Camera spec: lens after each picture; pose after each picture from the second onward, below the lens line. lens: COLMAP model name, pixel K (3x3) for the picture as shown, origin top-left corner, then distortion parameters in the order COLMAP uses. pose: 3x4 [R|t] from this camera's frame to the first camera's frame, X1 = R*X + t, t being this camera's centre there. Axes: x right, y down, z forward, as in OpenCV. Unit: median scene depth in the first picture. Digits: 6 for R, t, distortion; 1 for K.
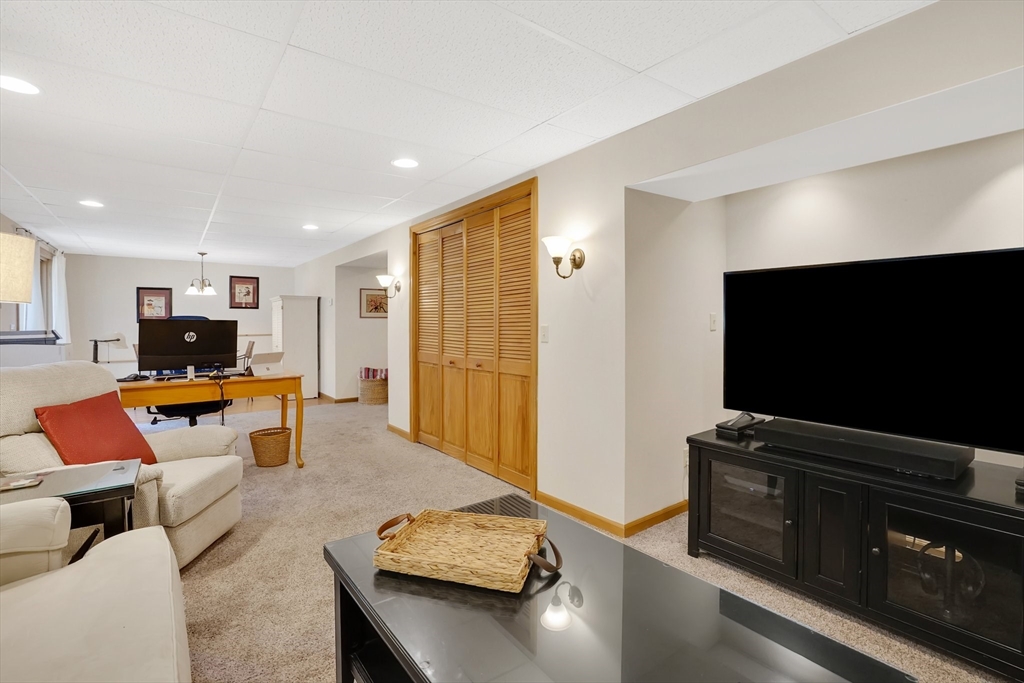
lens RADIAL K [[479.2, 0, 515.4], [0, 479.2, 332.0], [0, 0, 1]] dist [-0.016941, -0.000356]
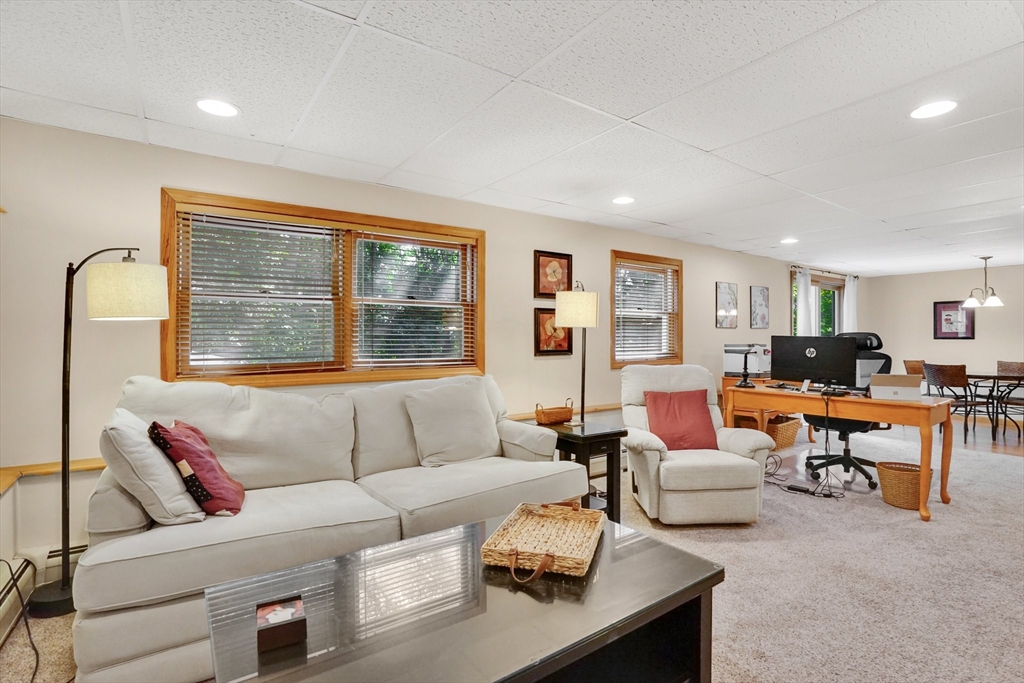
lens RADIAL K [[479.2, 0, 513.0], [0, 479.2, 339.8], [0, 0, 1]] dist [-0.016941, -0.000356]
pose [[-0.023393, 0.005750, -0.999710, 0.384403], [-0.022674, 0.999723, 0.006281, -0.009456], [0.999469, 0.022814, -0.023257, 0.343662]]
